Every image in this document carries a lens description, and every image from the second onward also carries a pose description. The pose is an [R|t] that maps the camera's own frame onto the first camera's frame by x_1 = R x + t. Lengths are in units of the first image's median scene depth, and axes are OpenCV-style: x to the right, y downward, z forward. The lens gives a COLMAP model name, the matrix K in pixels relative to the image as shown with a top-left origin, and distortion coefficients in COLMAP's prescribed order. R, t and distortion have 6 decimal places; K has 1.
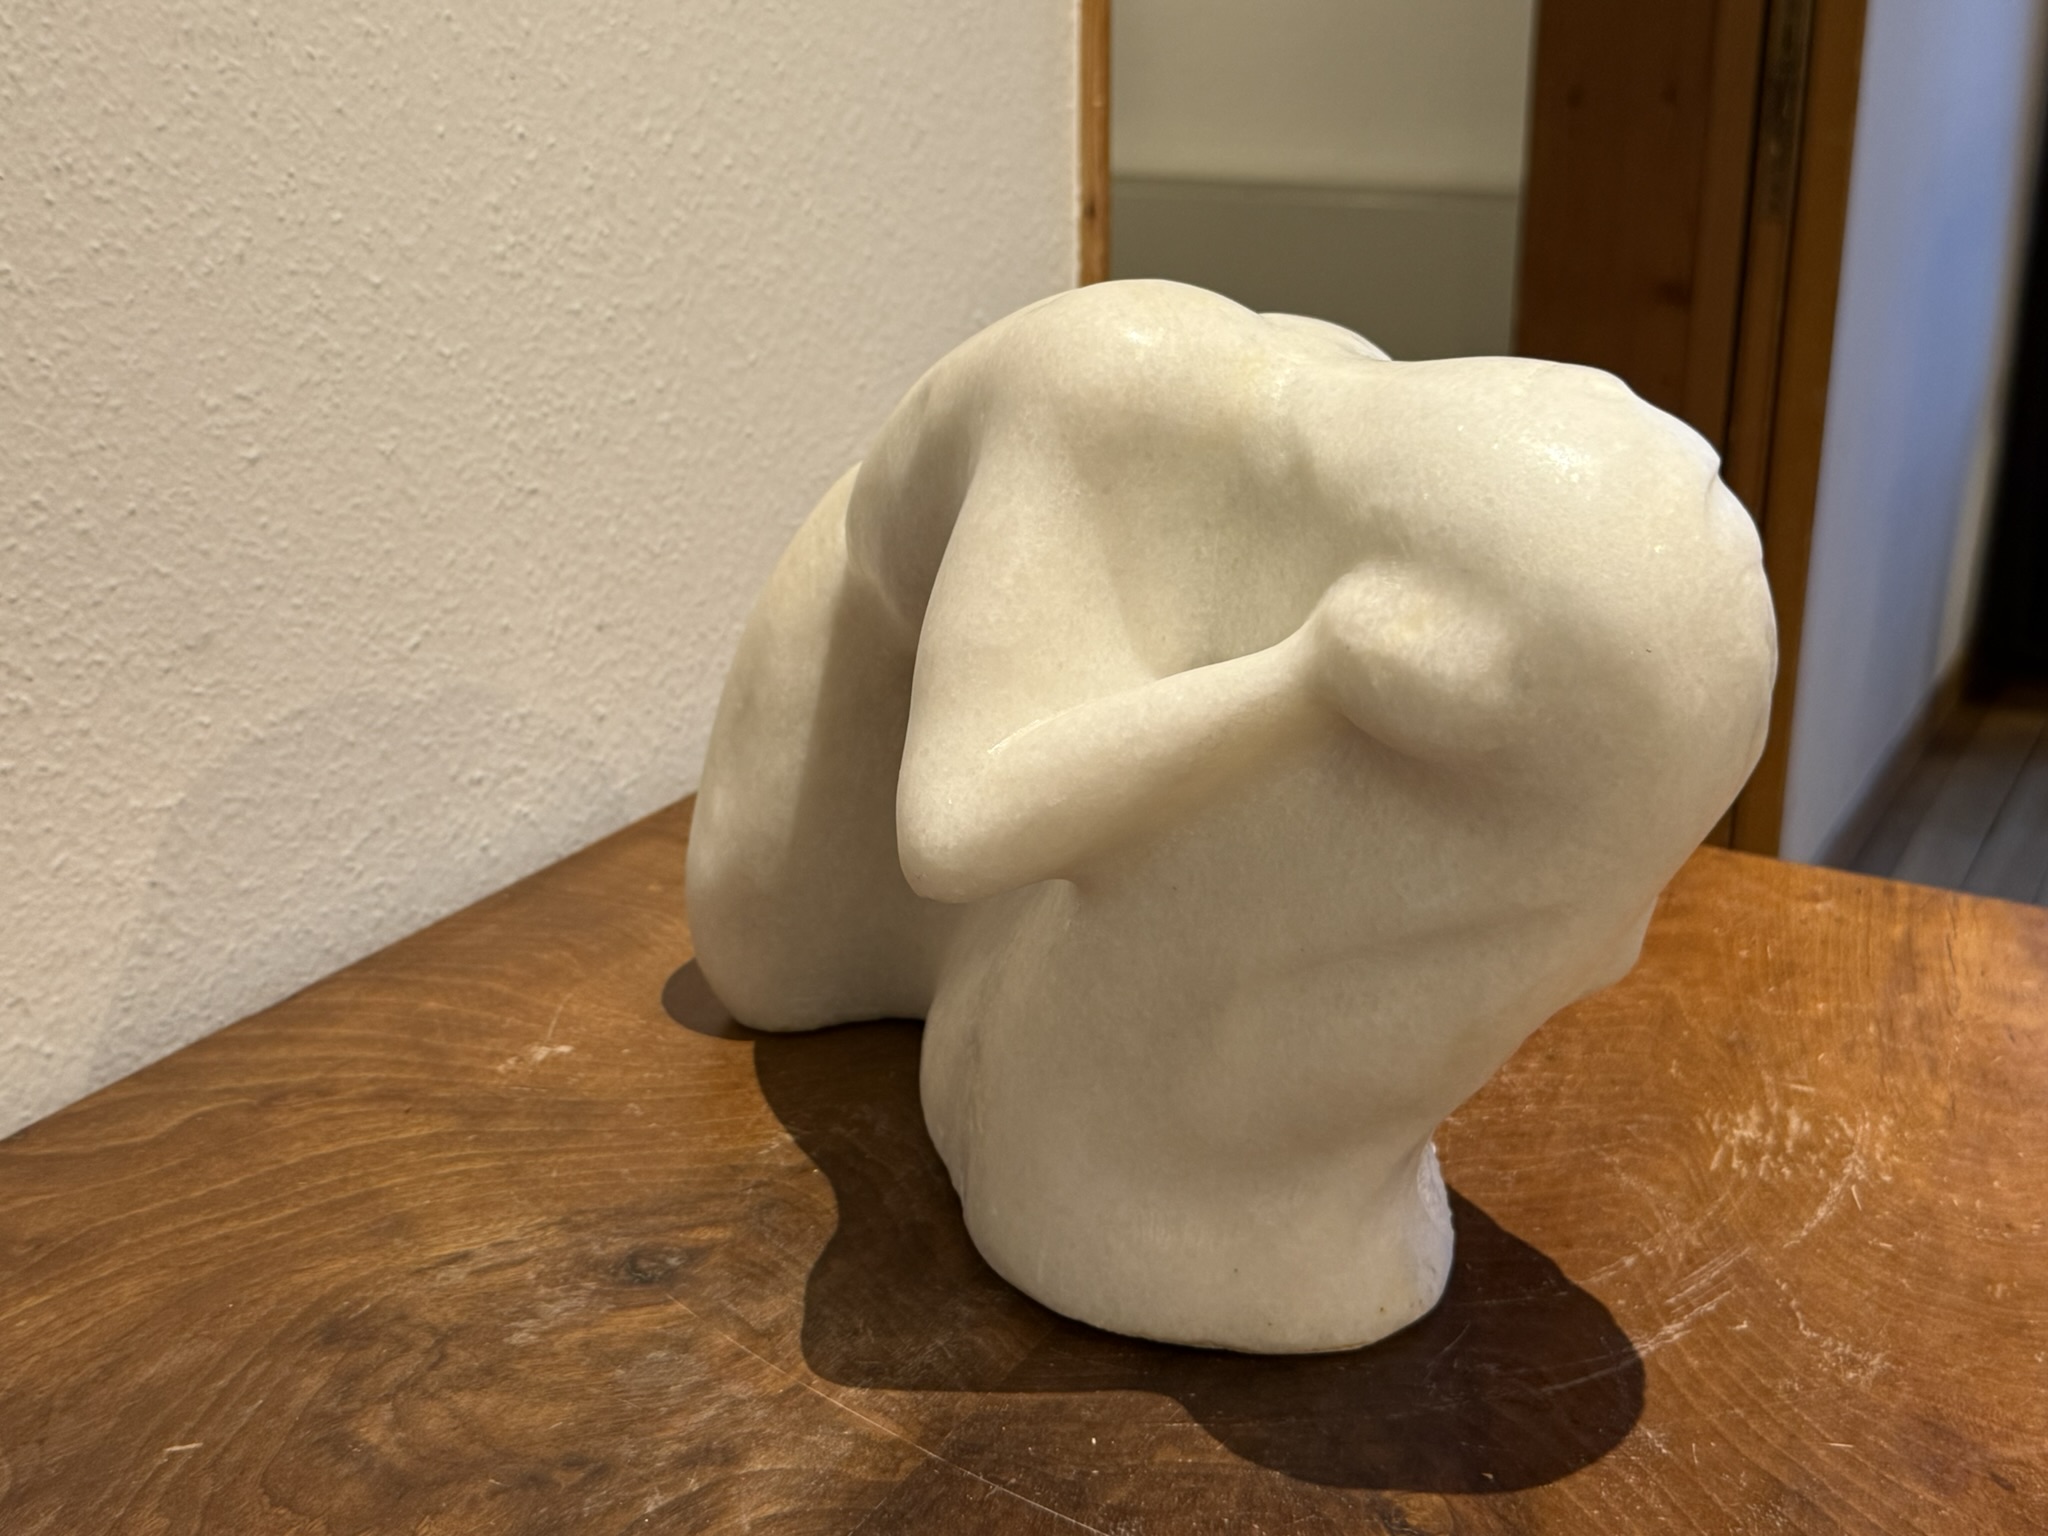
lens RADIAL K [[2544.4, 0, 1046.5], [0, 2544.4, 763.3], [0, 0, 1]] dist [0.115342, 0.000000]
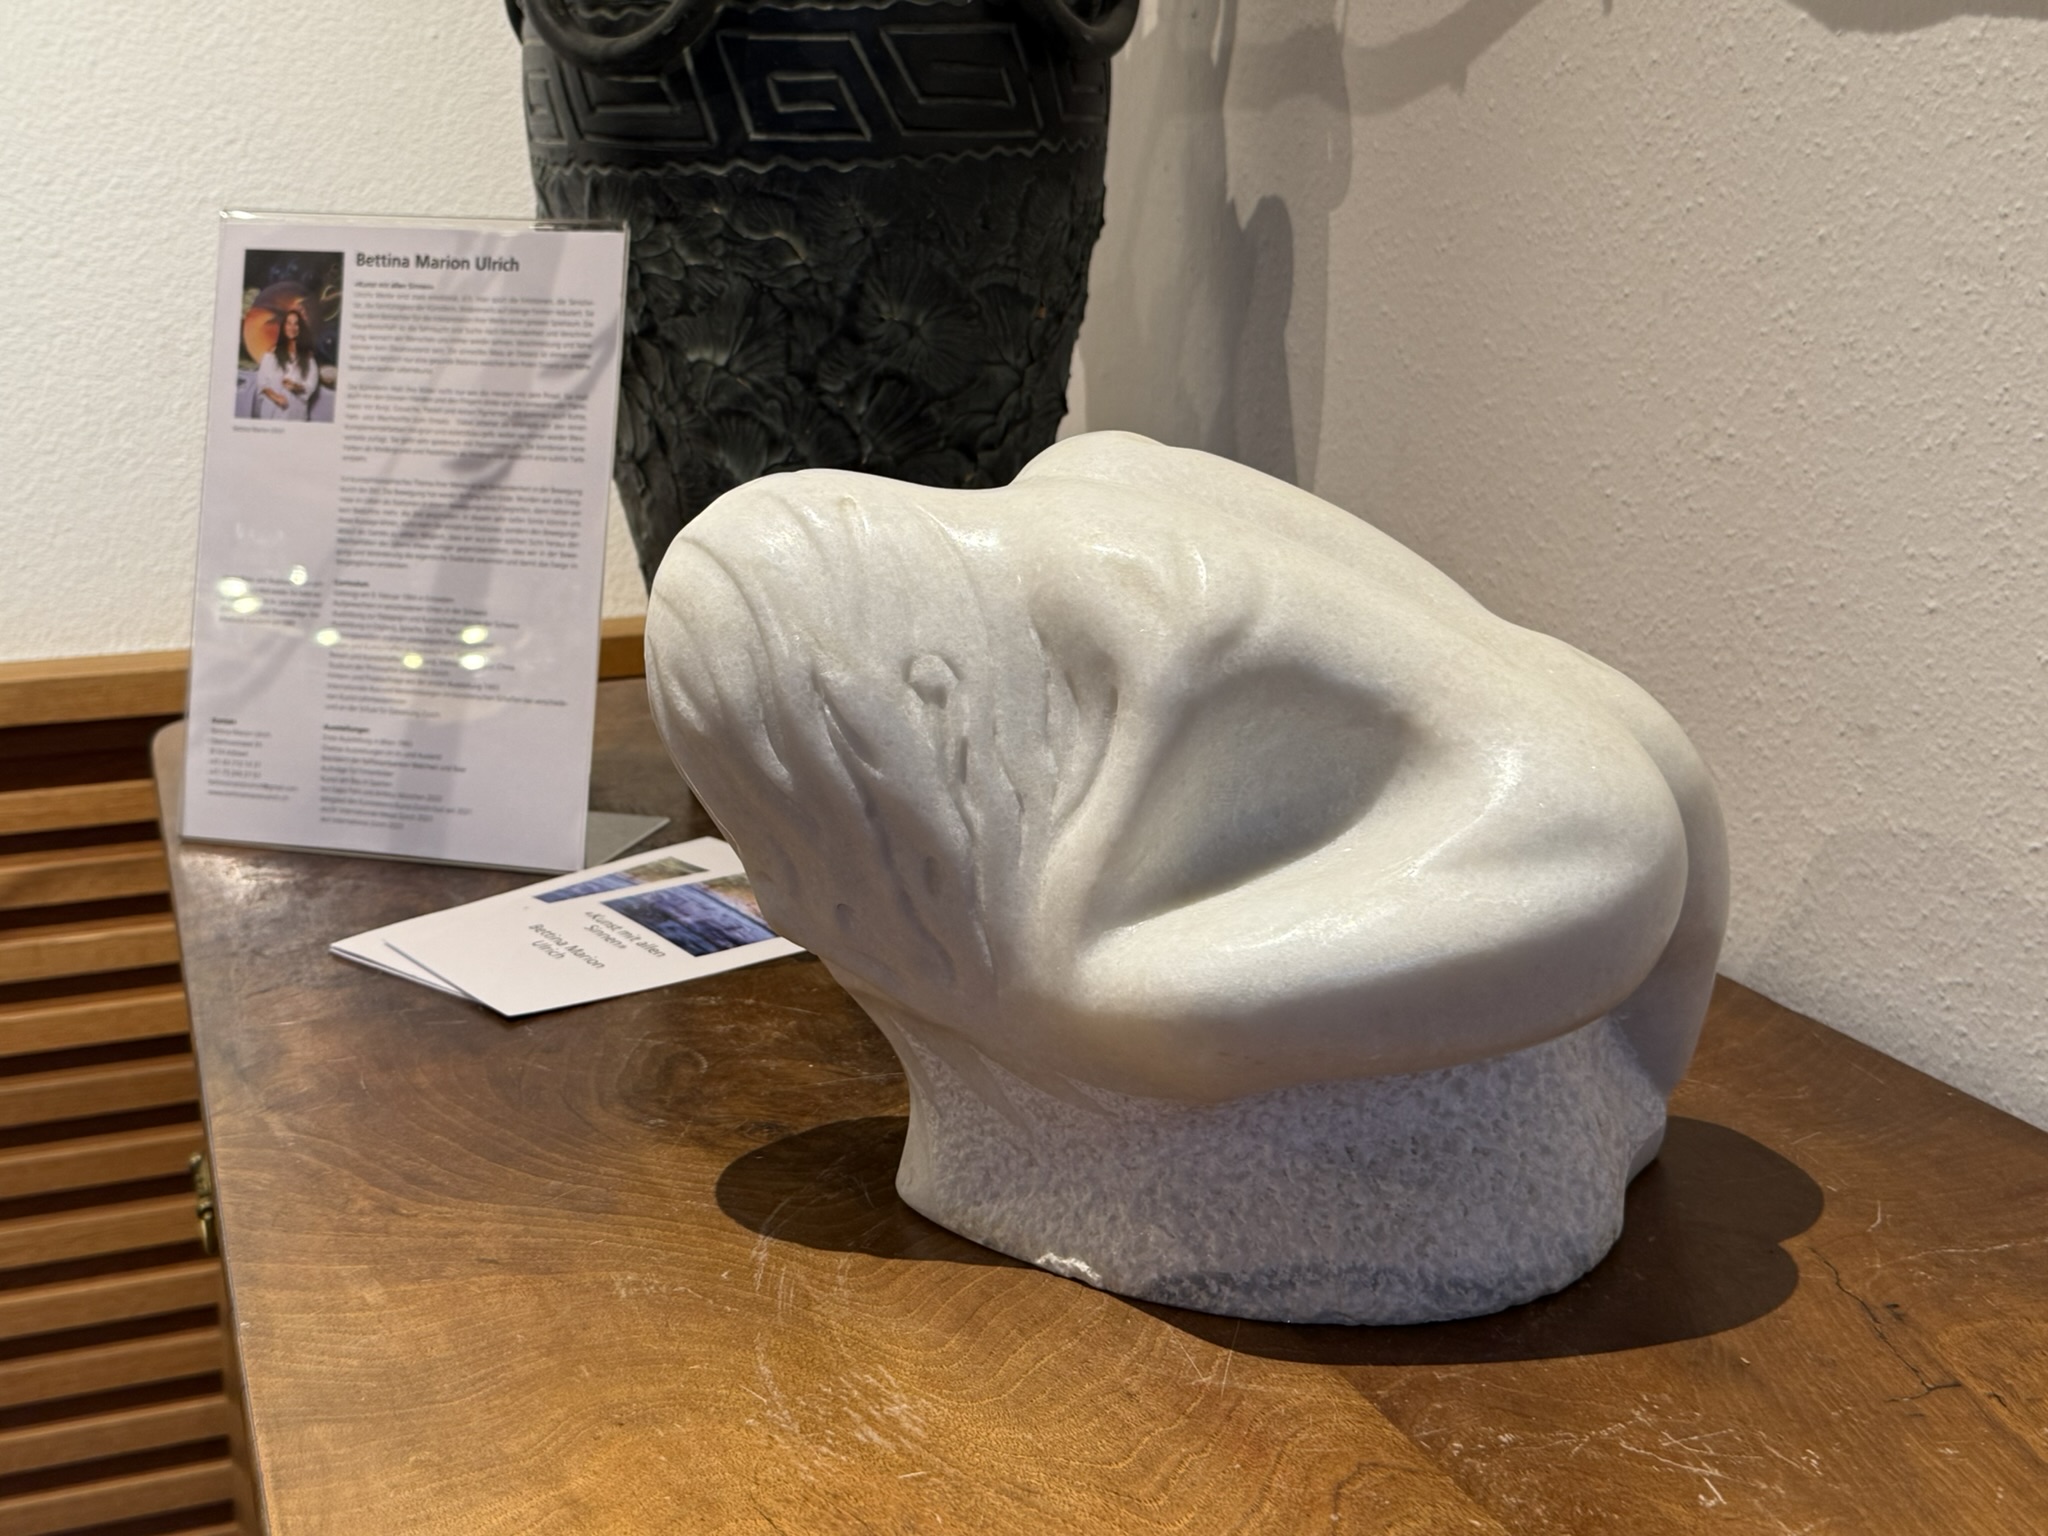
lens RADIAL K [[2544.4, 0, 982.4], [0, 2544.4, 776.6], [0, 0, 1]] dist [0.115342, 0.000000]
pose [[-0.662373, 0.202182, -0.721377, 0.837492], [-0.223482, 0.865733, 0.447843, -0.474802], [0.715065, 0.457853, -0.528254, 1.314571]]
